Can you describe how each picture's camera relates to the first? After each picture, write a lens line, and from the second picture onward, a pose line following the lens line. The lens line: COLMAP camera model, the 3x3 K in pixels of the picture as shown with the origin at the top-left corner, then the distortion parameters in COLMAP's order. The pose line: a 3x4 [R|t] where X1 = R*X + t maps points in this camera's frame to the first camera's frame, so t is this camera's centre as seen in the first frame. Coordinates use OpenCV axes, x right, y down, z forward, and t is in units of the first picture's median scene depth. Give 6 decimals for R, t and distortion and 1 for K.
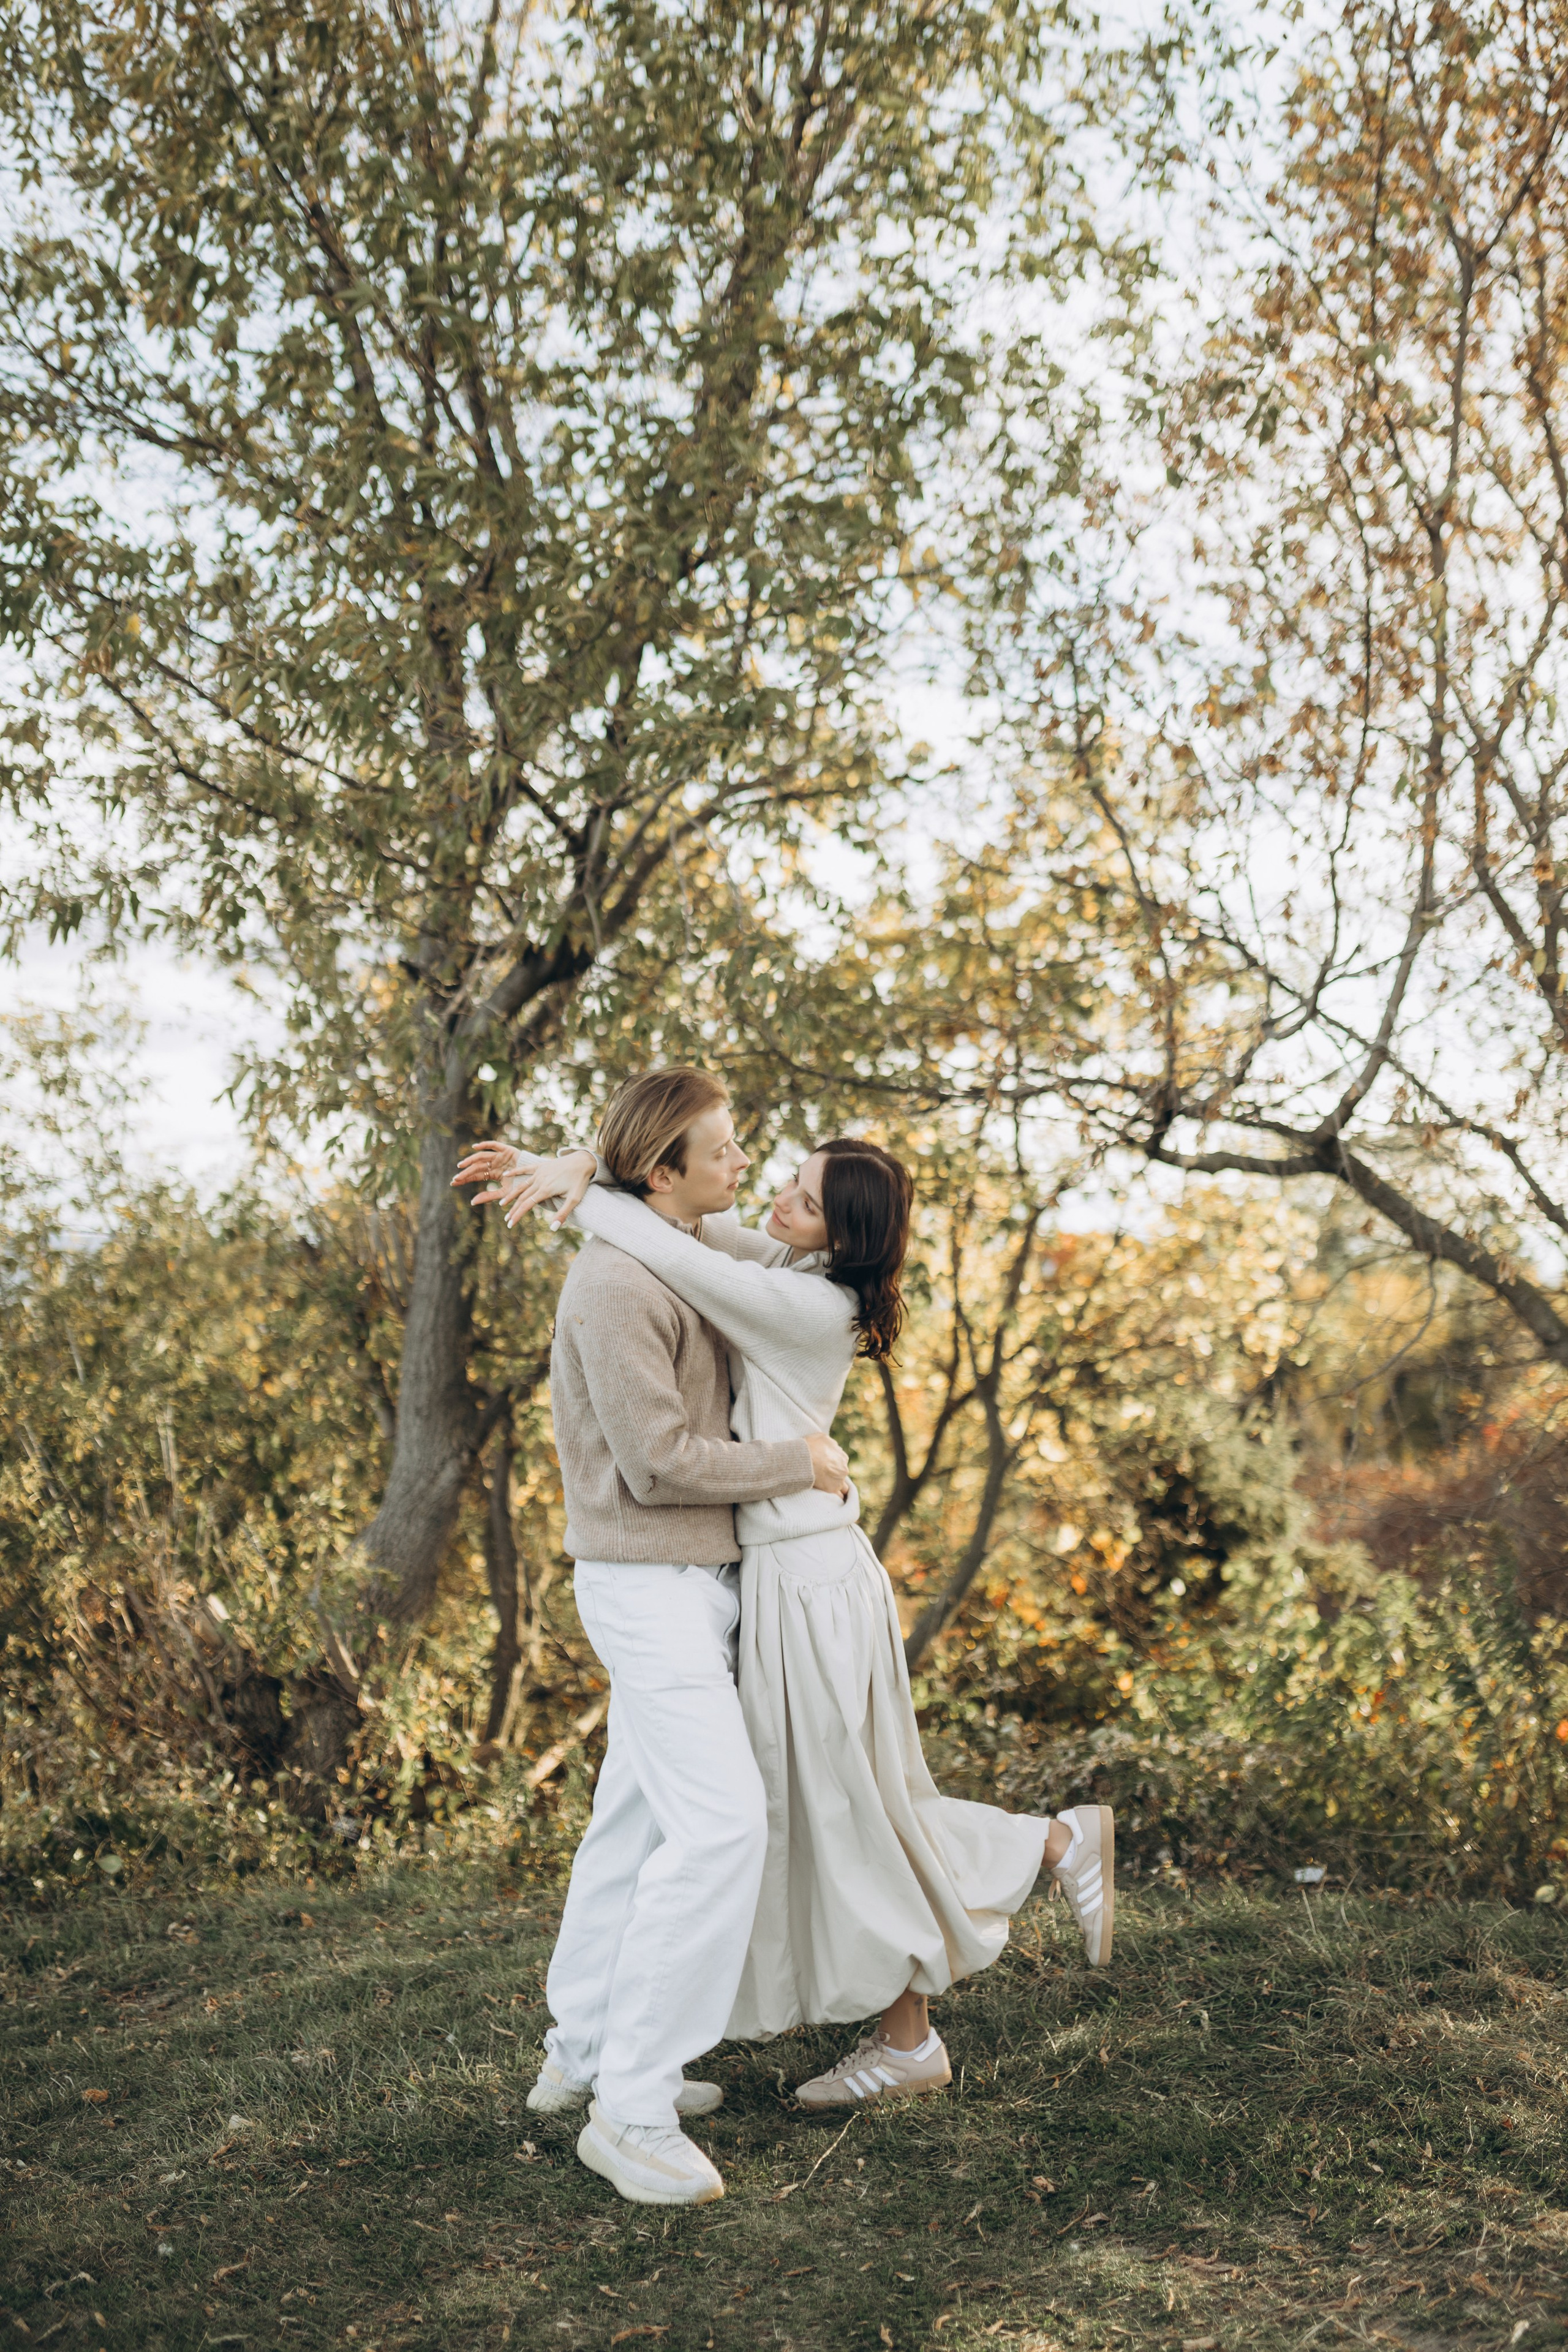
lens RADIAL K [[2230.1, 0, 795.7], [0, 2230.1, 1154.4], [0, 0, 1]] dist [0.008448, 0.000000]
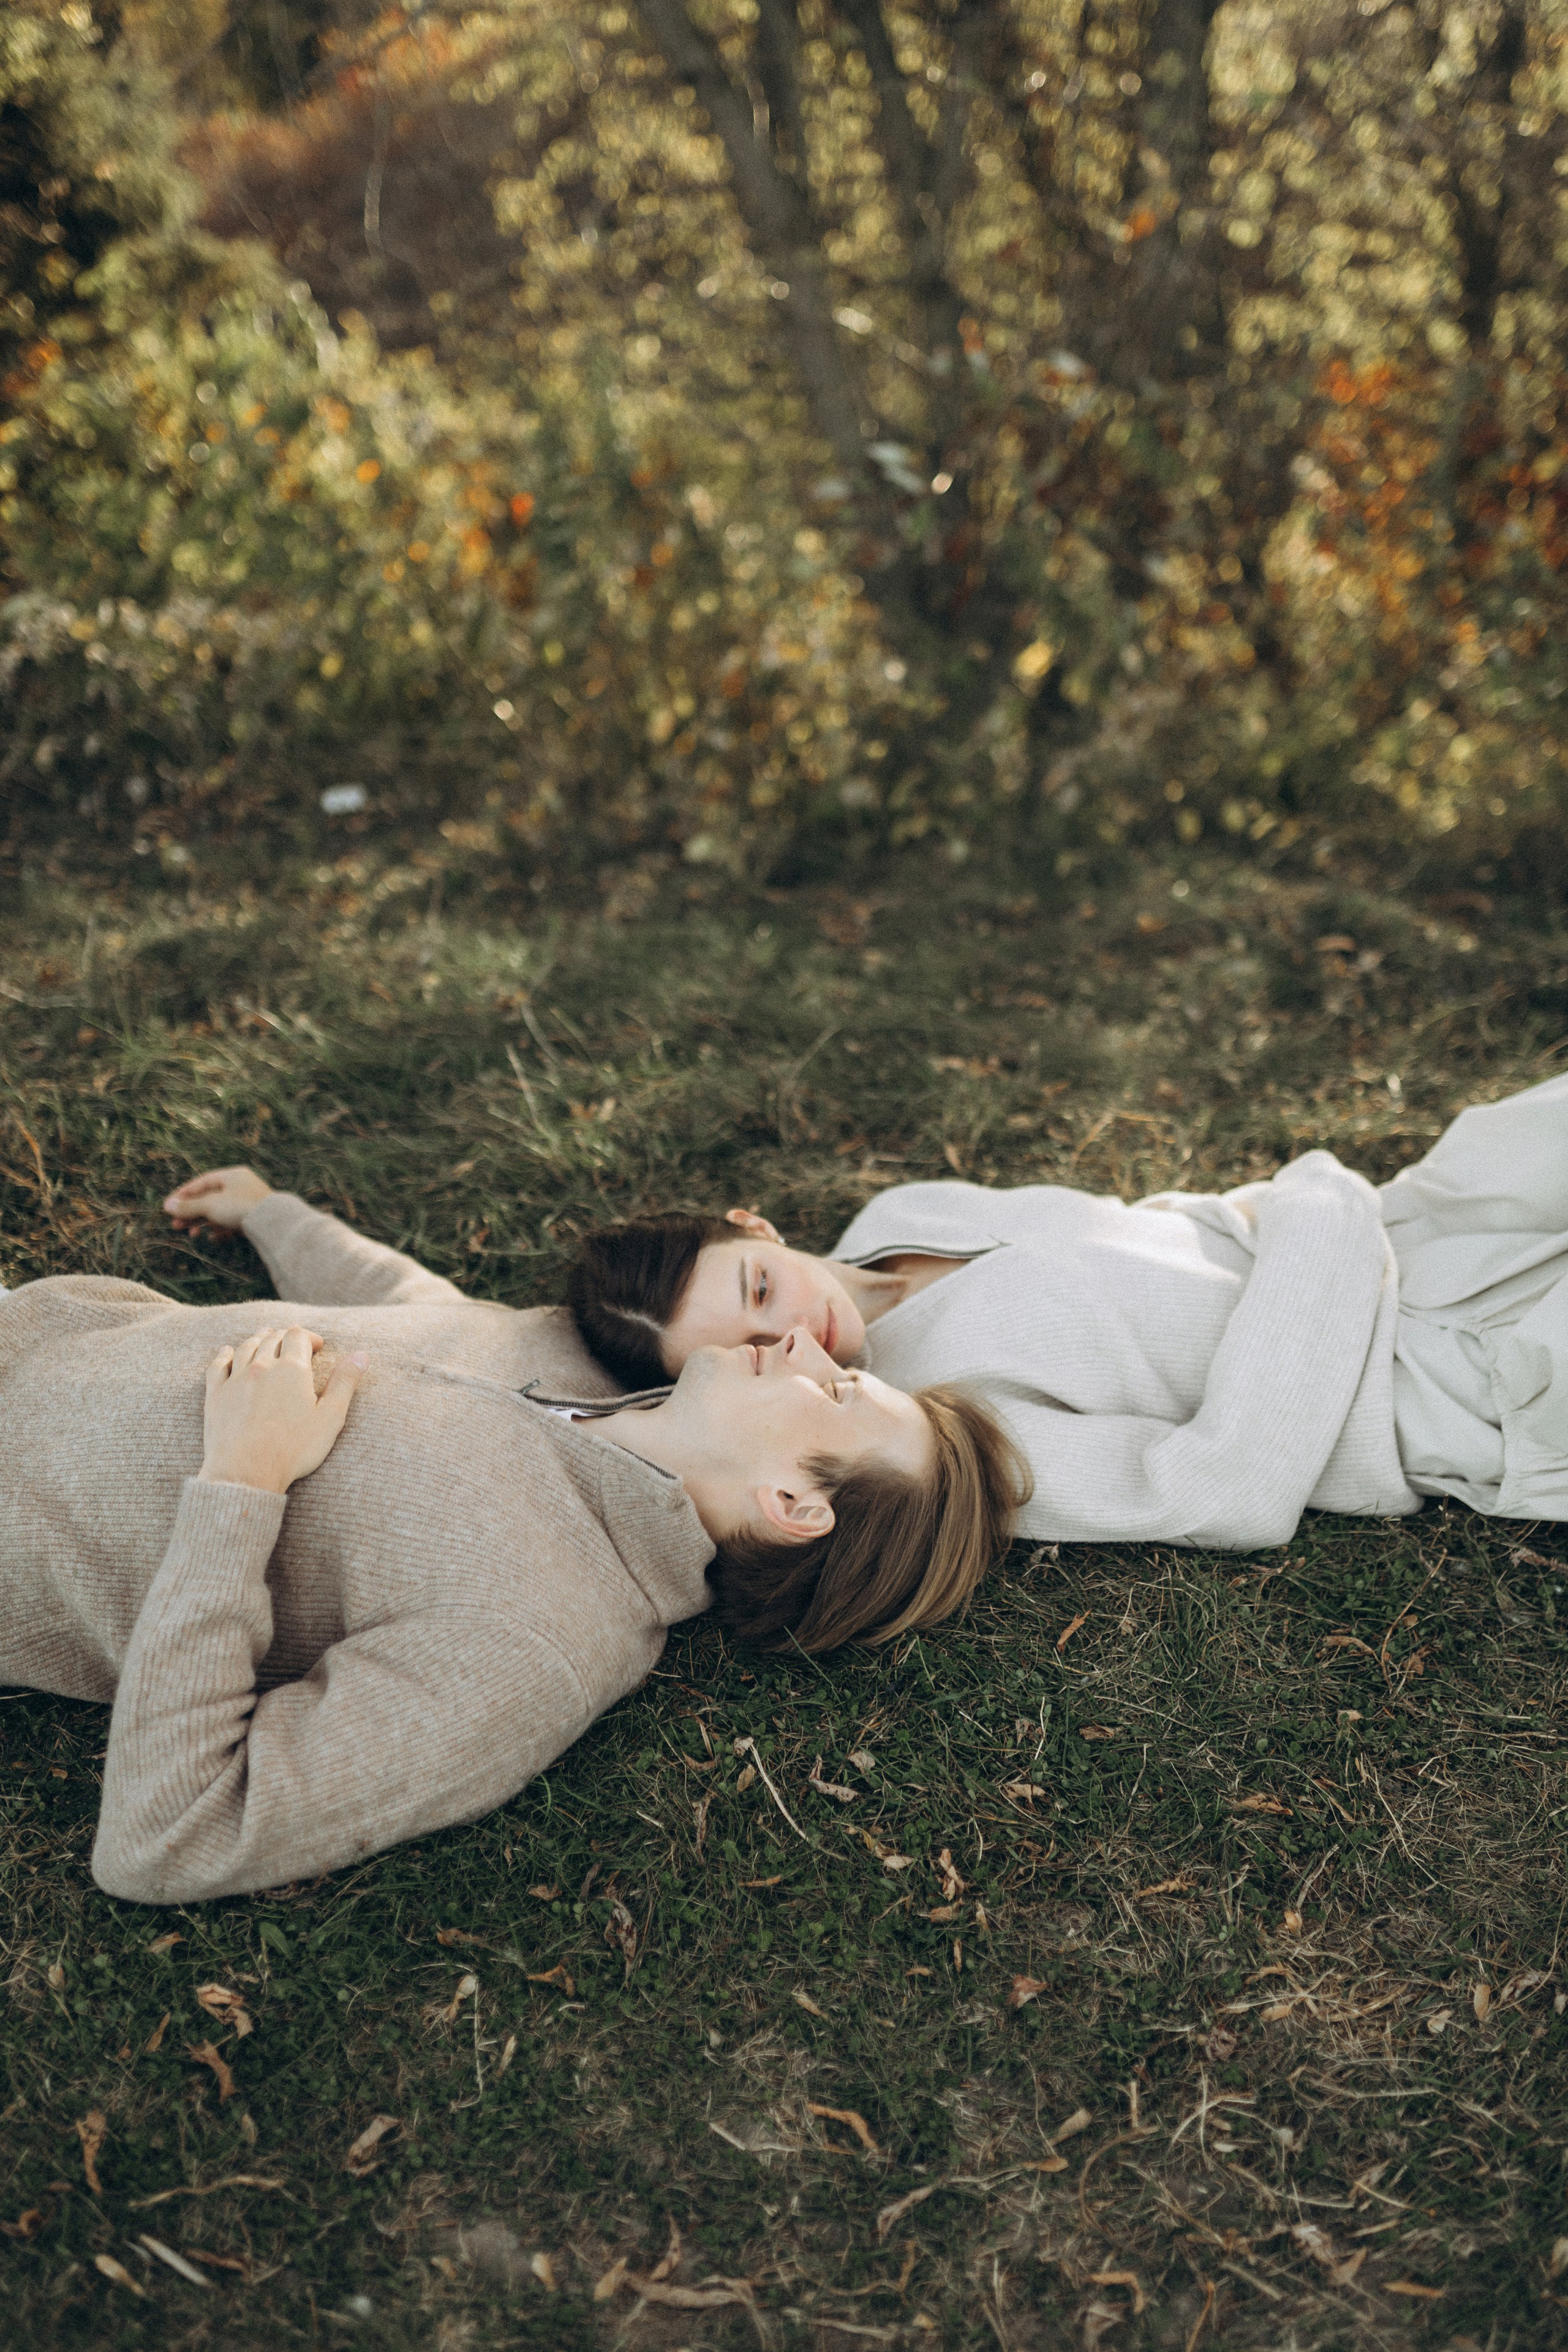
lens RADIAL K [[2230.1, 0, 795.8], [0, 2230.1, 1193.8], [0, 0, 1]] dist [0.008448, 0.000000]
pose [[0.882393, -0.169313, 0.438994, 0.014391], [-0.103816, 0.839956, 0.532631, 0.021030], [-0.458917, -0.515564, 0.723594, 0.247295]]
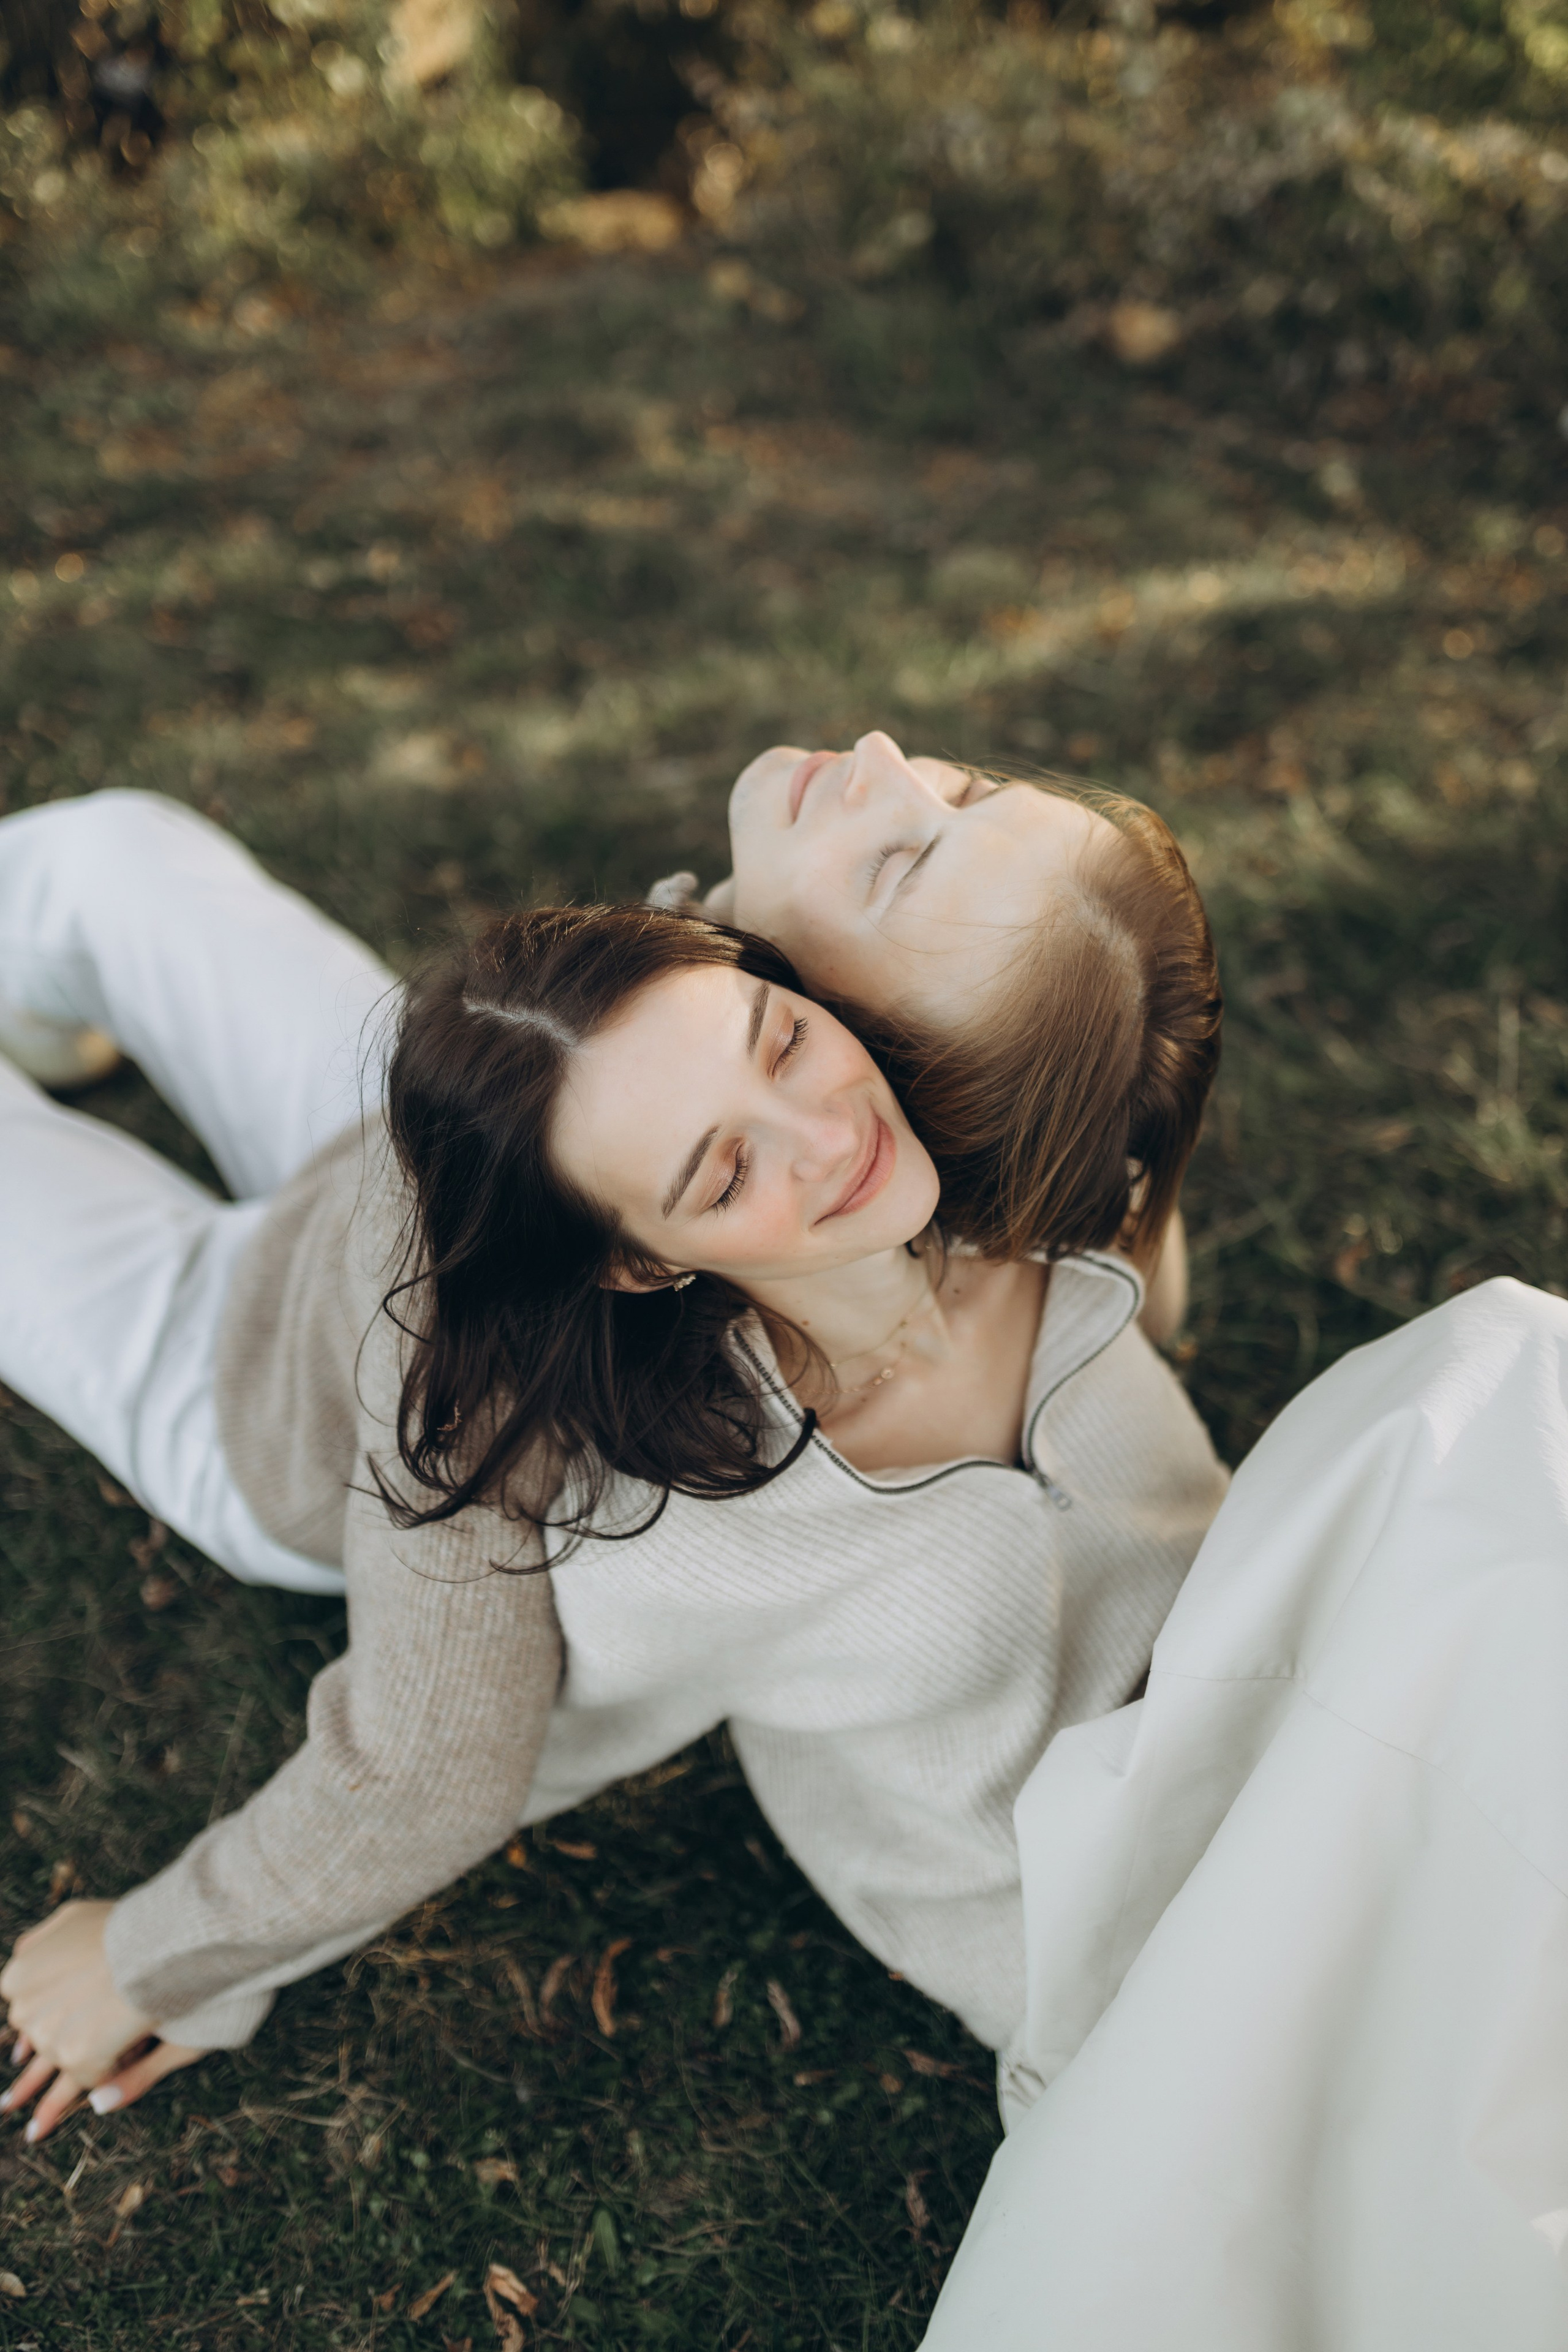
lens RADIAL K [[2230.1, 0, 799.5], [0, 2230.1, 1223.4], [0, 0, 1]] dist [0.008448, 0.000000]
pose [[0.991864, 0.119015, -0.045180, 0.054978], [-0.043883, 0.652805, 0.756254, 0.020189], [0.119500, -0.748118, 0.652716, 0.318618]]
